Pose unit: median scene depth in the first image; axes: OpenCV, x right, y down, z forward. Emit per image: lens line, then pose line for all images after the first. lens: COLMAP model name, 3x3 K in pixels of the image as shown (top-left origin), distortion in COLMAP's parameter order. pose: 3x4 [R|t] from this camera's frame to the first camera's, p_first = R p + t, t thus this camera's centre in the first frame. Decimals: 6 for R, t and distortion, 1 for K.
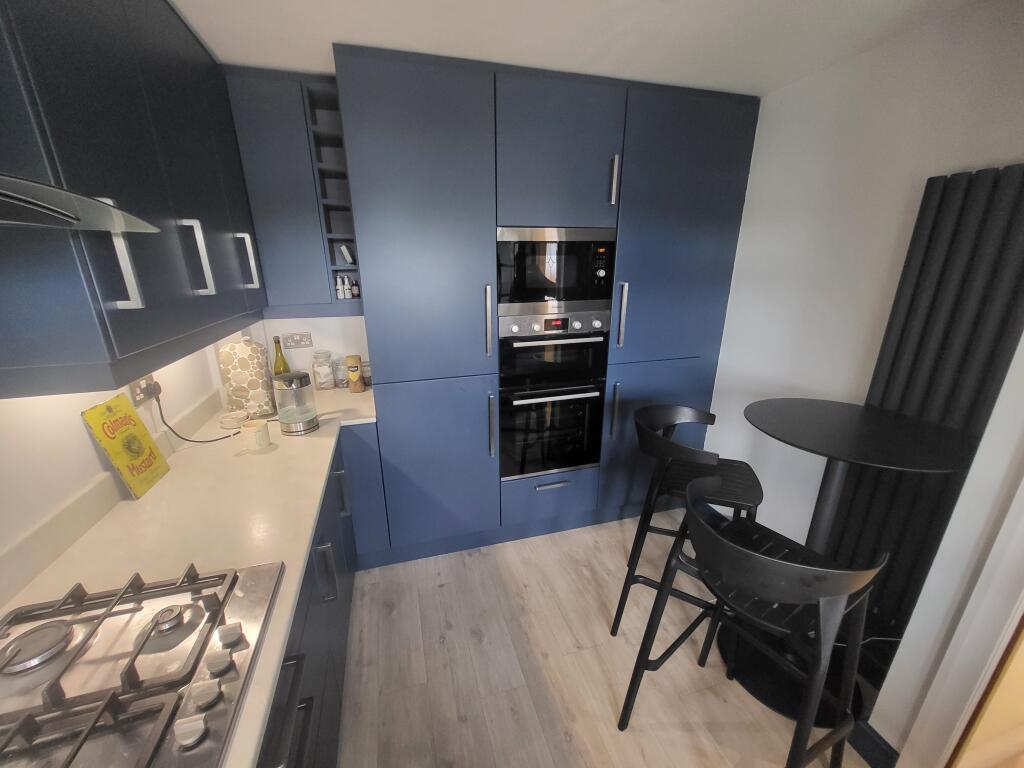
lens RADIAL K [[400.6, 0, 506.8], [0, 400.6, 386.5], [0, 0, 1]] dist [0.000384, -0.000005]
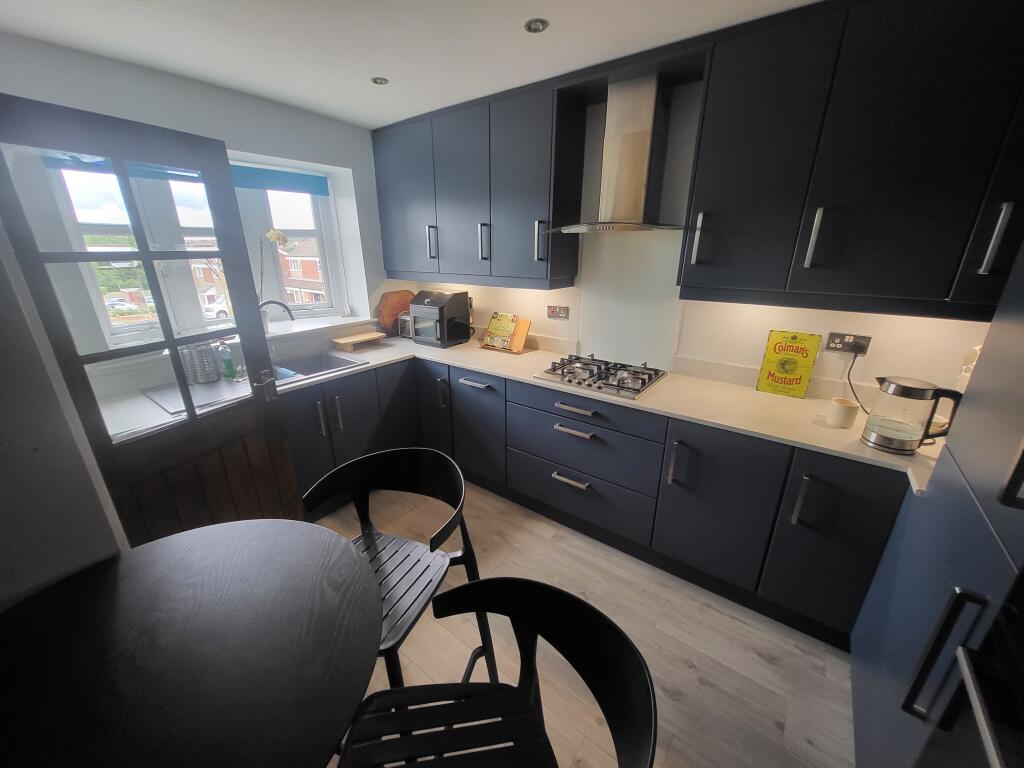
lens RADIAL K [[400.6, 0, 506.8], [0, 400.6, 386.5], [0, 0, 1]] dist [0.000384, -0.000005]
pose [[-0.801693, 0.208053, -0.560359, 0.683409], [-0.177627, 0.812197, 0.555684, -0.387920], [0.570734, 0.545023, -0.614177, 1.210927]]
